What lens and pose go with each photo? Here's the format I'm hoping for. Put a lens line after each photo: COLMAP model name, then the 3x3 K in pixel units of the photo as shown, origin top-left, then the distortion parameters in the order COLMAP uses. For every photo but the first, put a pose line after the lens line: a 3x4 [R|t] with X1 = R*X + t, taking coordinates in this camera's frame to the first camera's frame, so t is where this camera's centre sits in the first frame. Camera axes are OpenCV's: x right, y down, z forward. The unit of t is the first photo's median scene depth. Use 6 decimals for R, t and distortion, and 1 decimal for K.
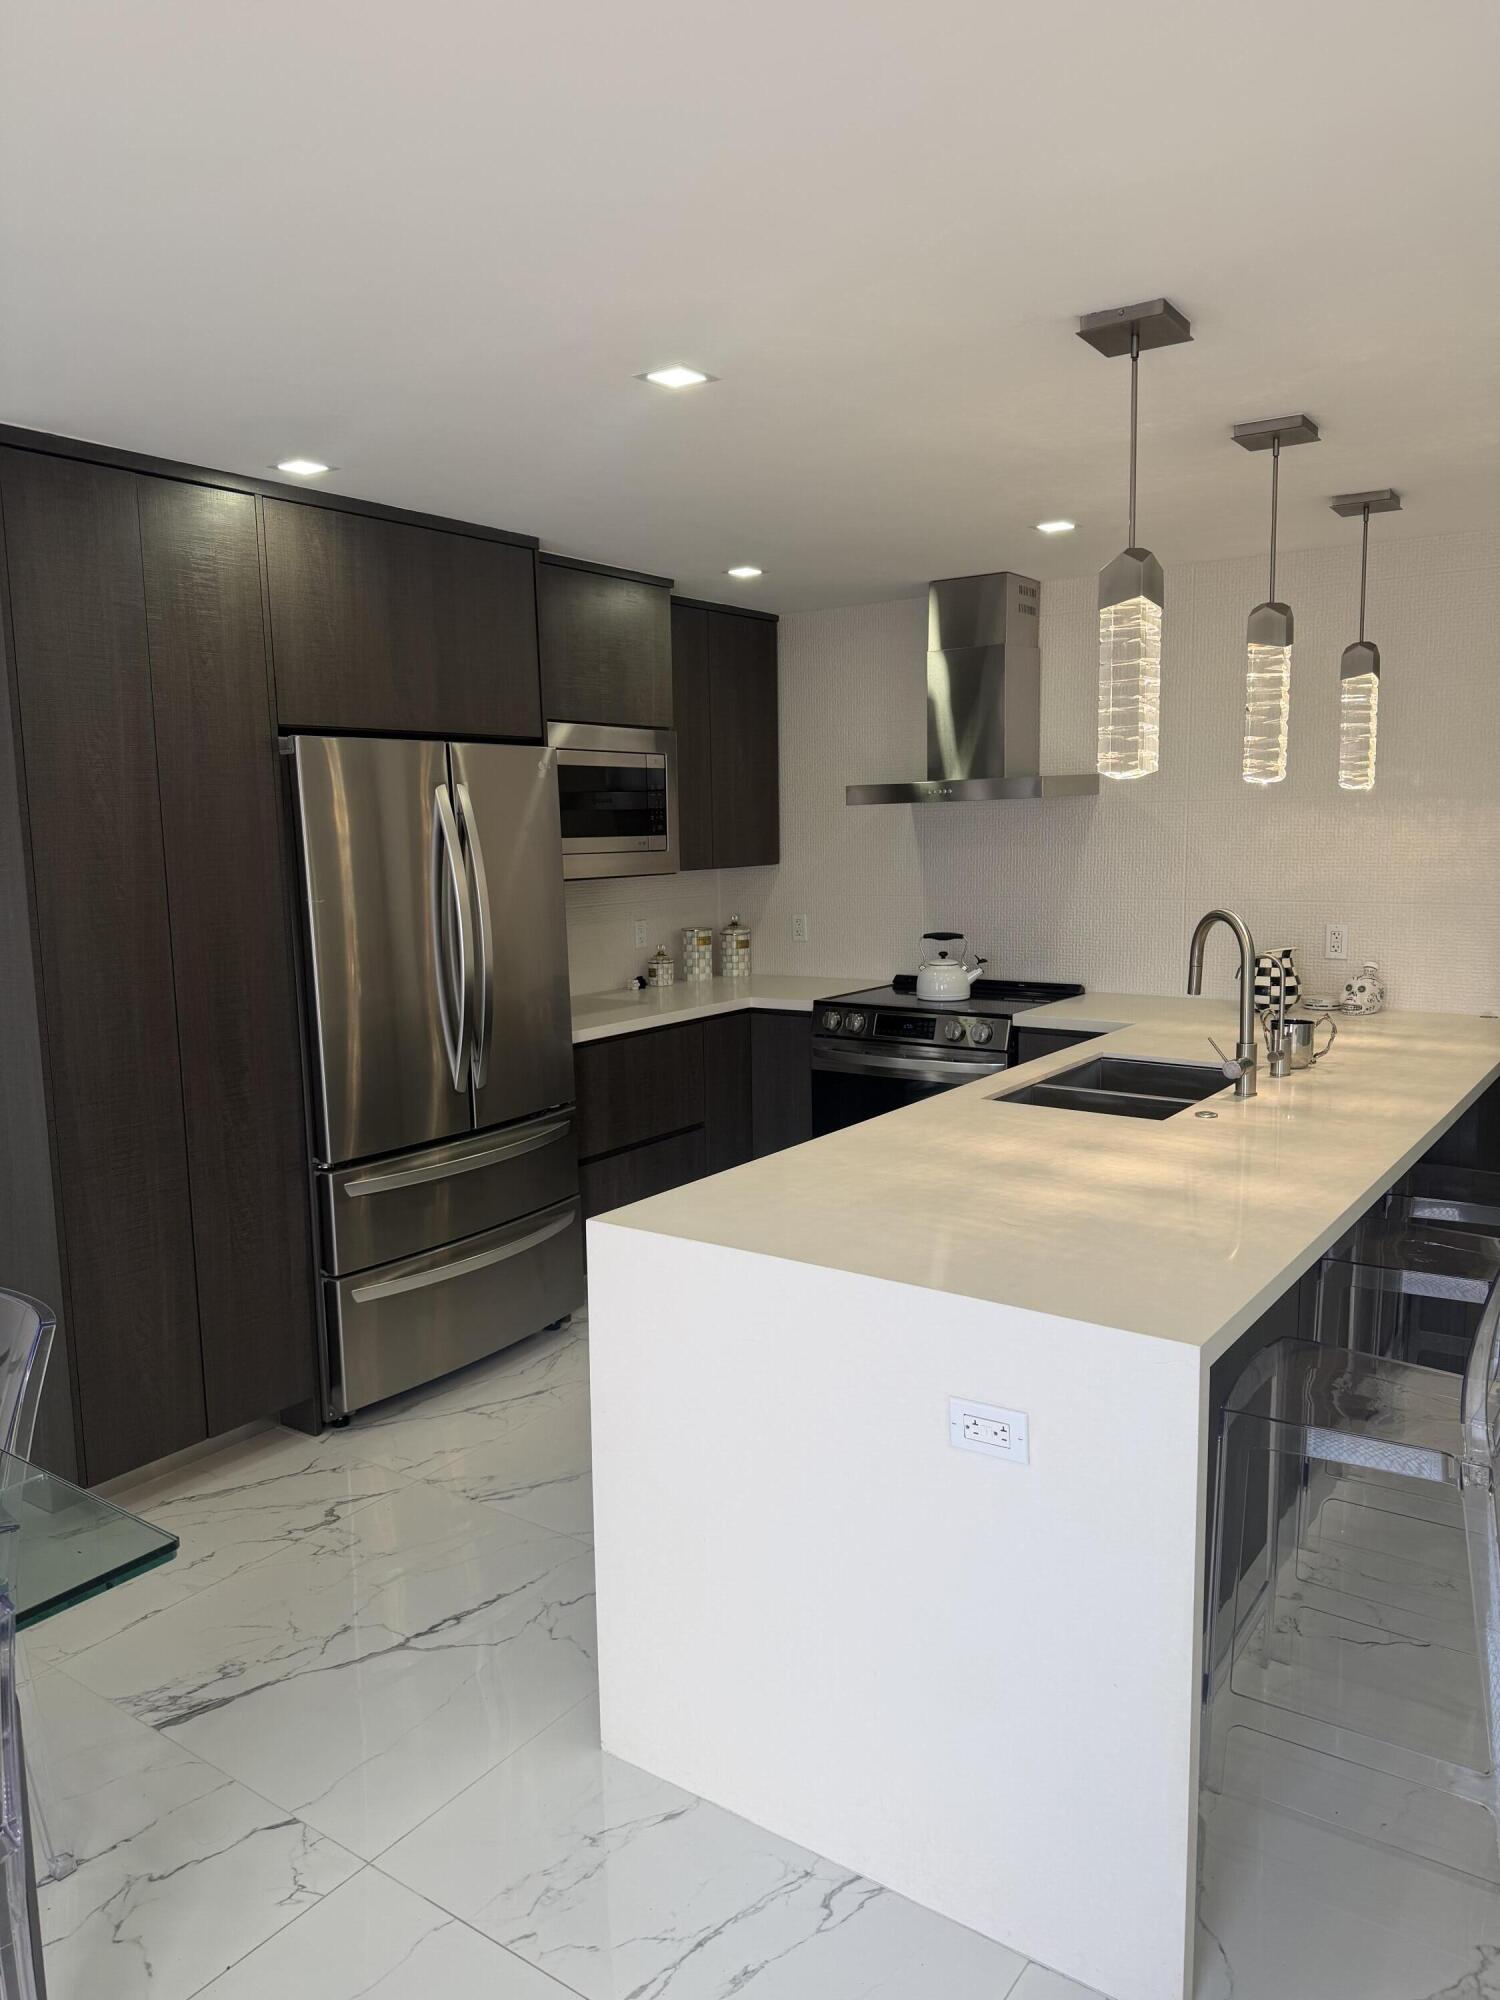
lens RADIAL K [[1398.2, 0, 771.7], [0, 1398.2, 1001.1], [0, 0, 1]] dist [0.021539, -0.069508]
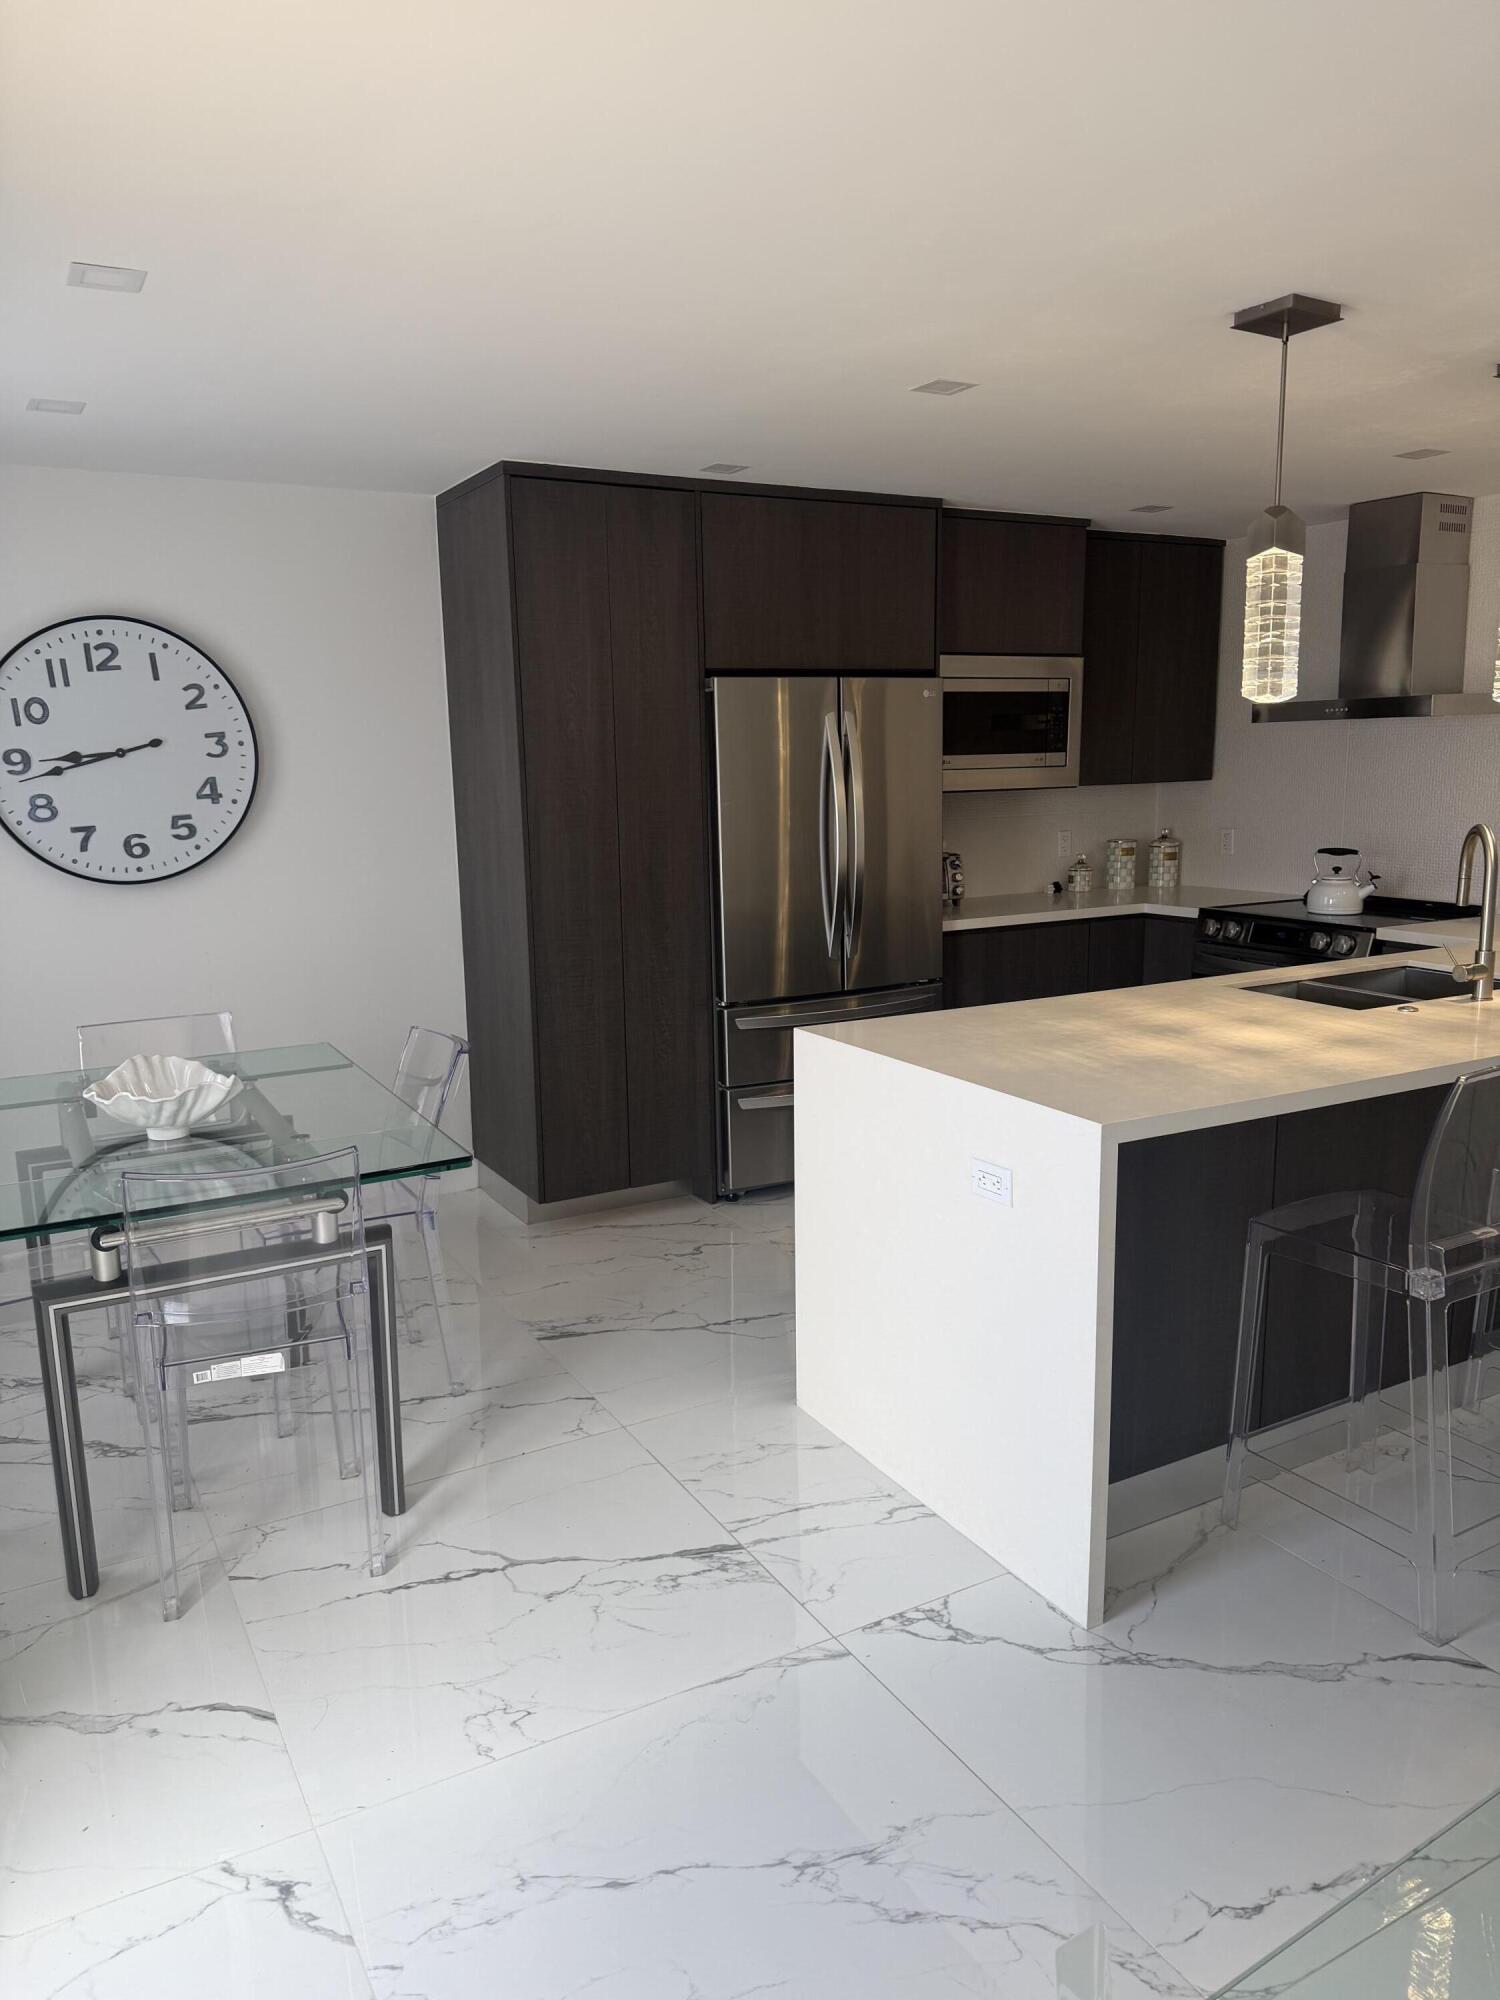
lens RADIAL K [[1398.2, 0, 731.6], [0, 1398.2, 1006.9], [0, 0, 1]] dist [0.021539, -0.069508]
pose [[0.892680, 0.081041, -0.443344, 0.219990], [-0.054399, 0.995883, 0.072509, 0.019131], [0.447395, -0.040610, 0.893414, -0.146977]]
